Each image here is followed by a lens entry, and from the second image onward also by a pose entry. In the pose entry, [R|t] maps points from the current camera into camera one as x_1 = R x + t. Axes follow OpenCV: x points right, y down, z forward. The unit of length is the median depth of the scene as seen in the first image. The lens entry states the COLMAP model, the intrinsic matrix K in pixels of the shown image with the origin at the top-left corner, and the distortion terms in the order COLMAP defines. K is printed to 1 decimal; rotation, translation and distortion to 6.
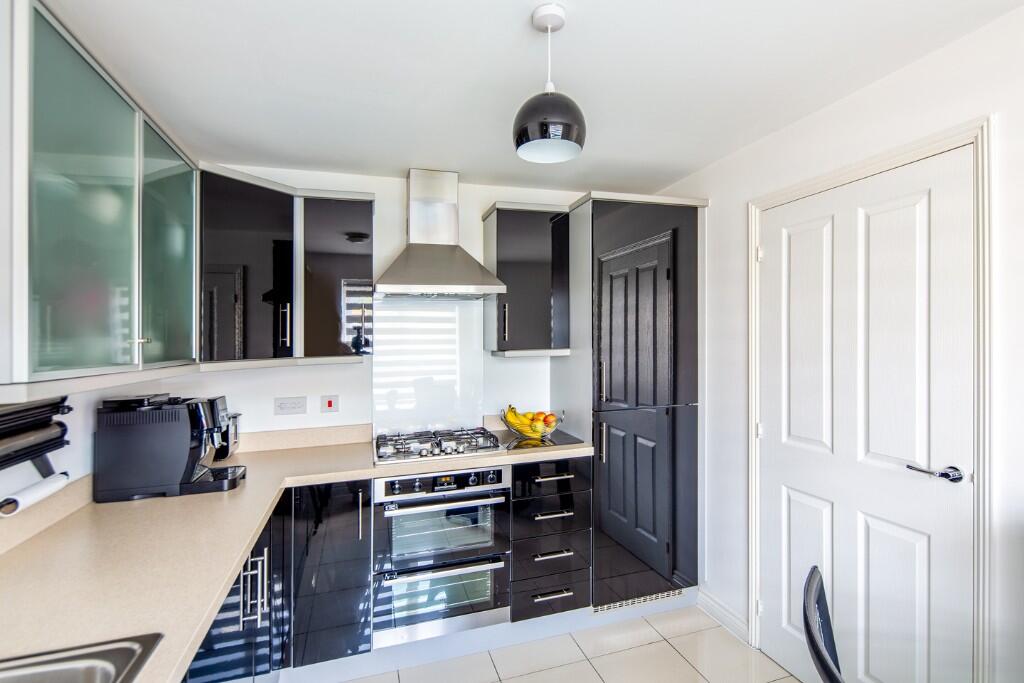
lens RADIAL K [[513.5, 0, 515.2], [0, 513.5, 332.3], [0, 0, 1]] dist [0.001557, 0.000170]
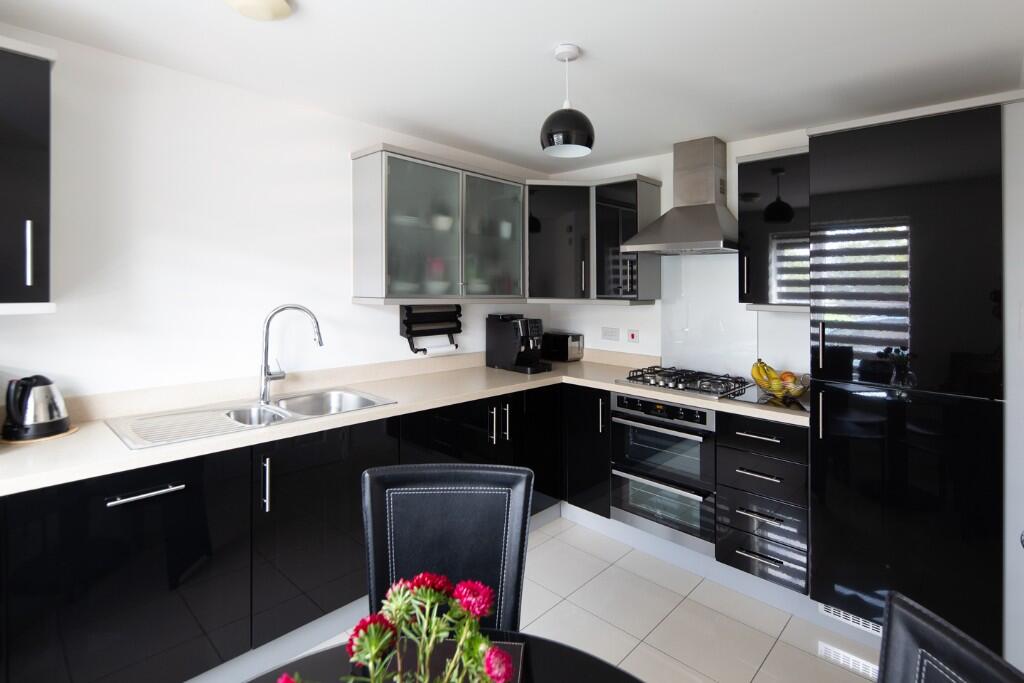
lens RADIAL K [[495.6, 0, 515.3], [0, 495.6, 285.0], [0, 0, 1]] dist [0.000252, 0.000008]
pose [[0.476383, 0.027751, -0.878800, 0.690495], [-0.019592, 0.999589, 0.020944, -0.013136], [0.879019, 0.007240, 0.476731, 0.154472]]
